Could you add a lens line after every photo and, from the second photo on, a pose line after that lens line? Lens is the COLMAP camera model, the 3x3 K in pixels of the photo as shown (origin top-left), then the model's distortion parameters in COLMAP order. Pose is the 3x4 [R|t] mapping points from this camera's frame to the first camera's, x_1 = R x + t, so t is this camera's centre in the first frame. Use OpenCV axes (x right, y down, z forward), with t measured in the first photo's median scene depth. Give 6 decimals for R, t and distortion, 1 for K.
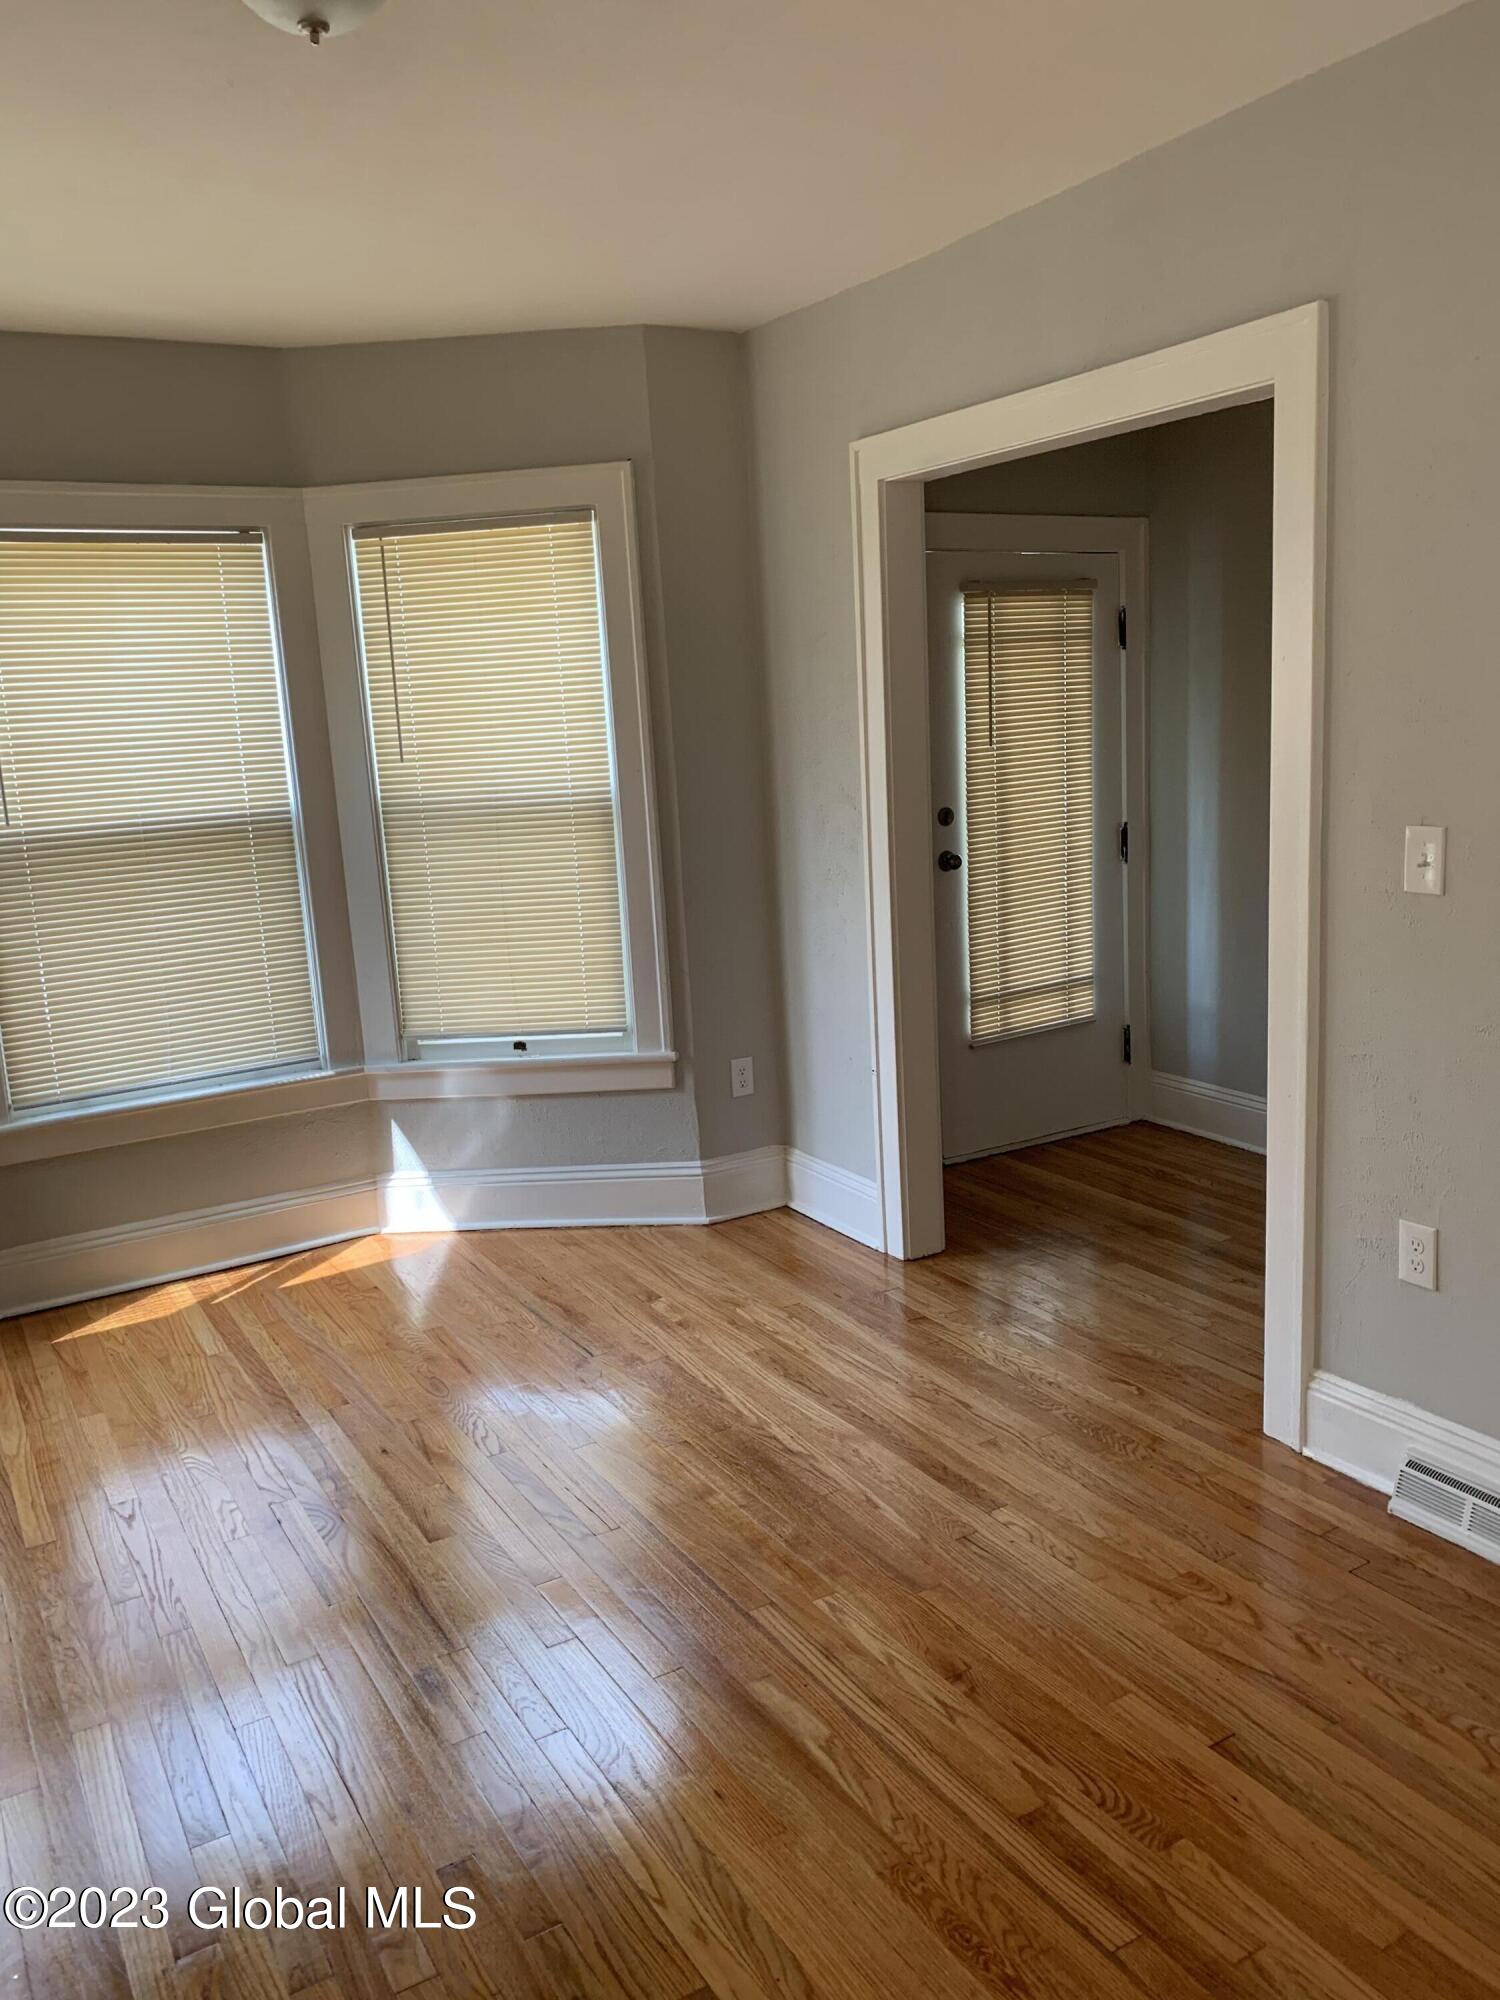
lens RADIAL K [[1502.8, 0, 739.2], [0, 1502.8, 1006.3], [0, 0, 1]] dist [0.023043, -0.034717]
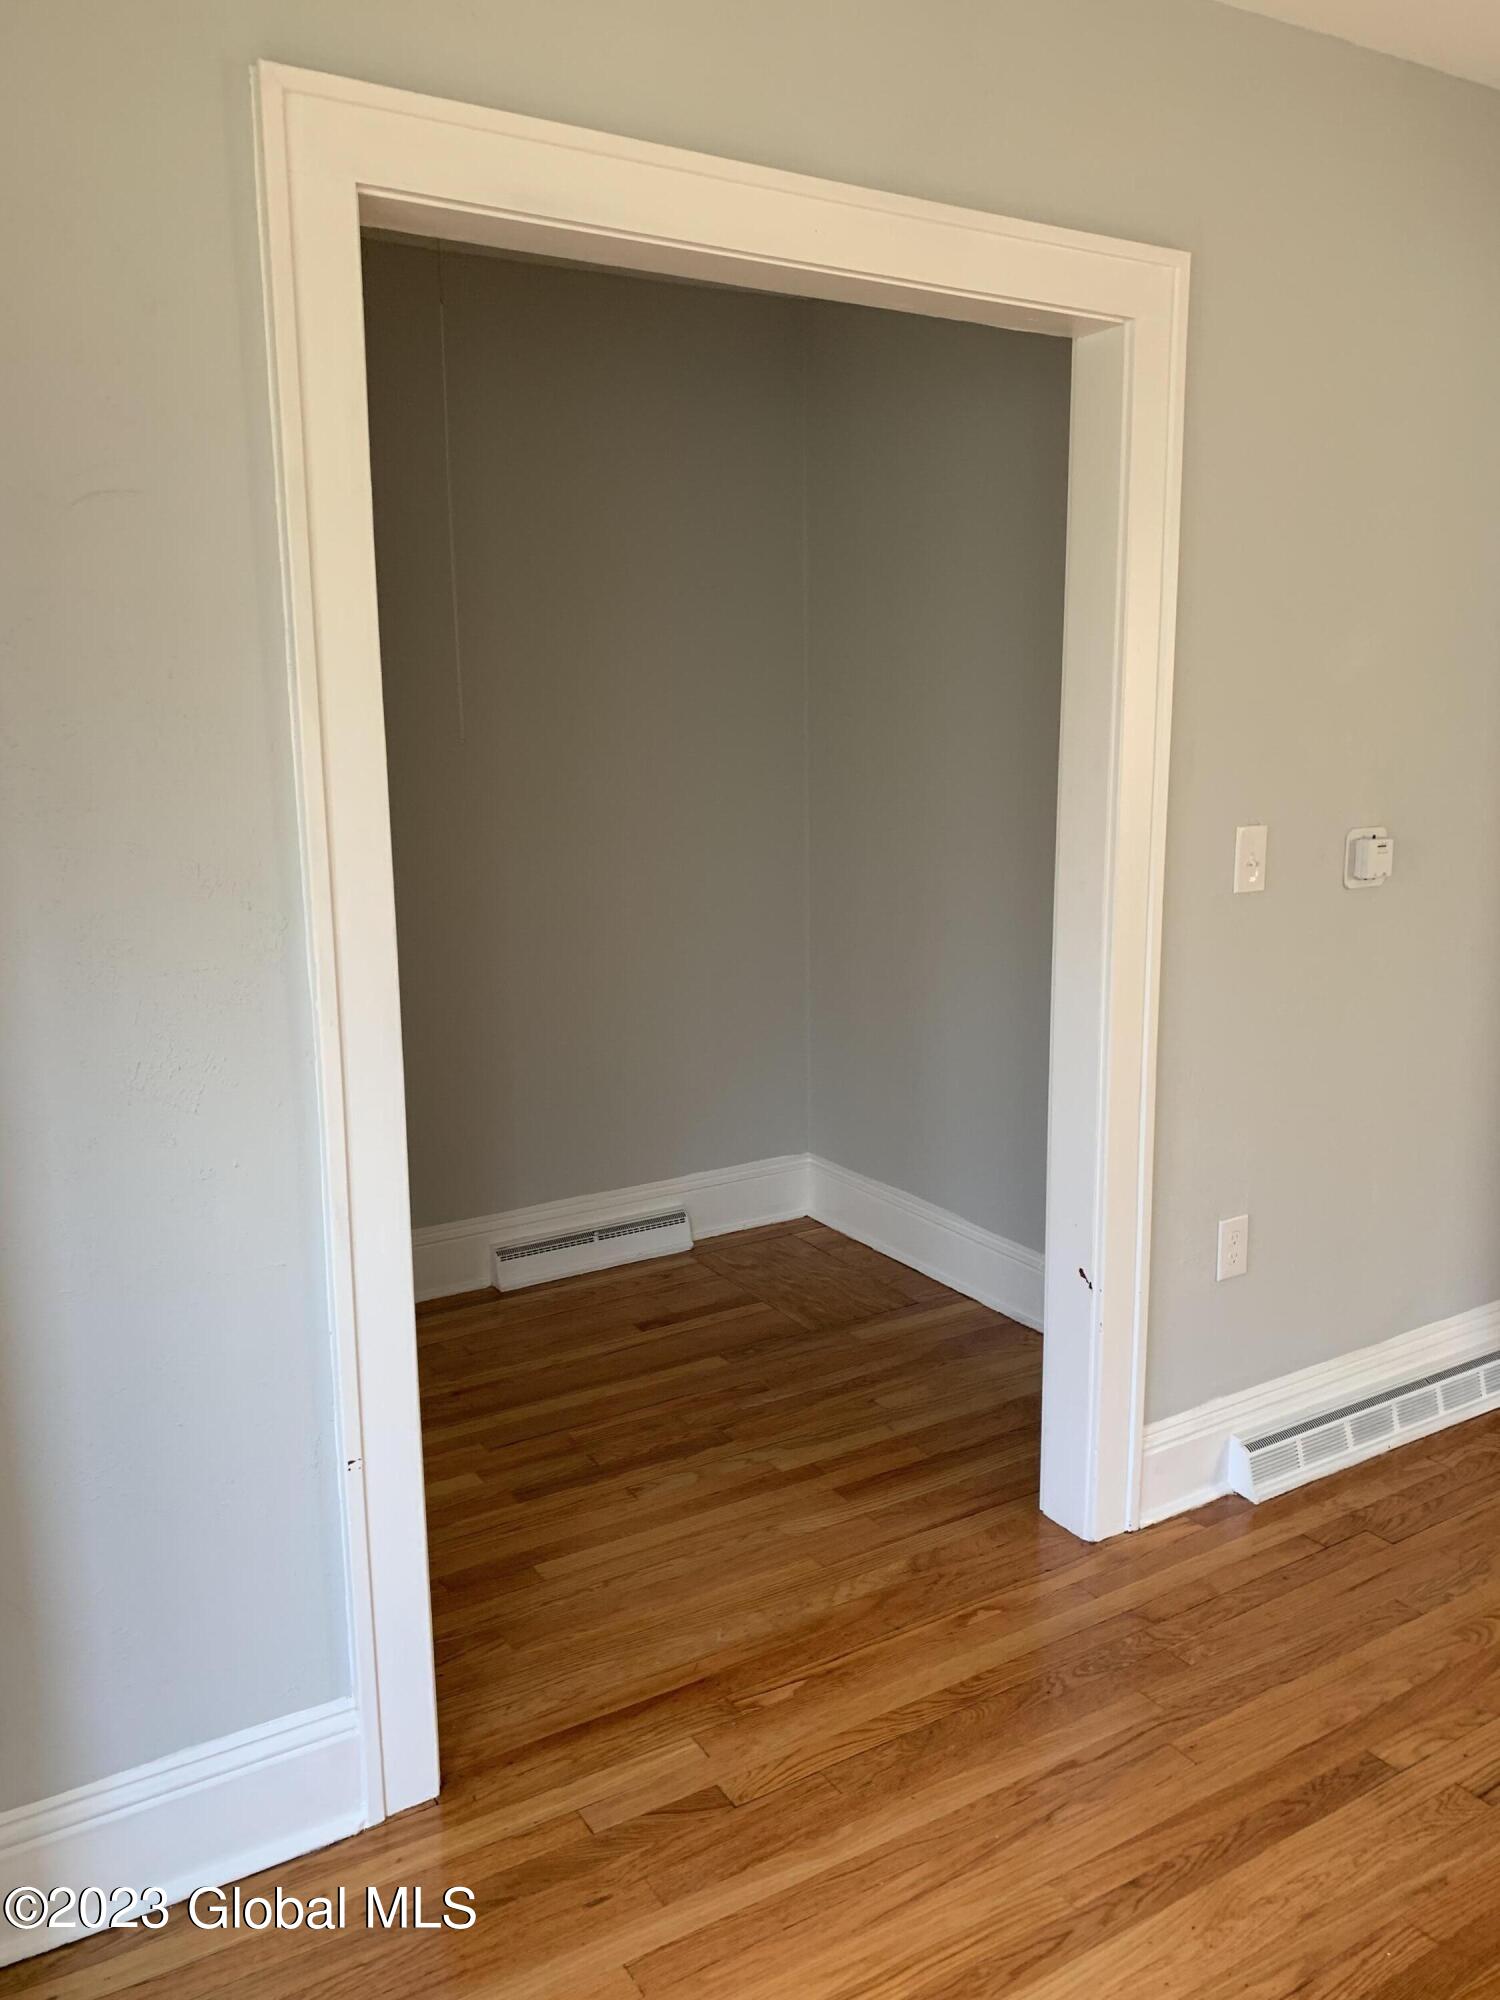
lens RADIAL K [[1502.8, 0, 742.6], [0, 1502.8, 992.4], [0, 0, 1]] dist [0.023043, -0.034717]
pose [[0.001172, -0.128318, 0.991732, -0.517212], [0.210278, 0.969591, 0.125204, -0.191611], [-0.977641, 0.208393, 0.028119, 1.215277]]
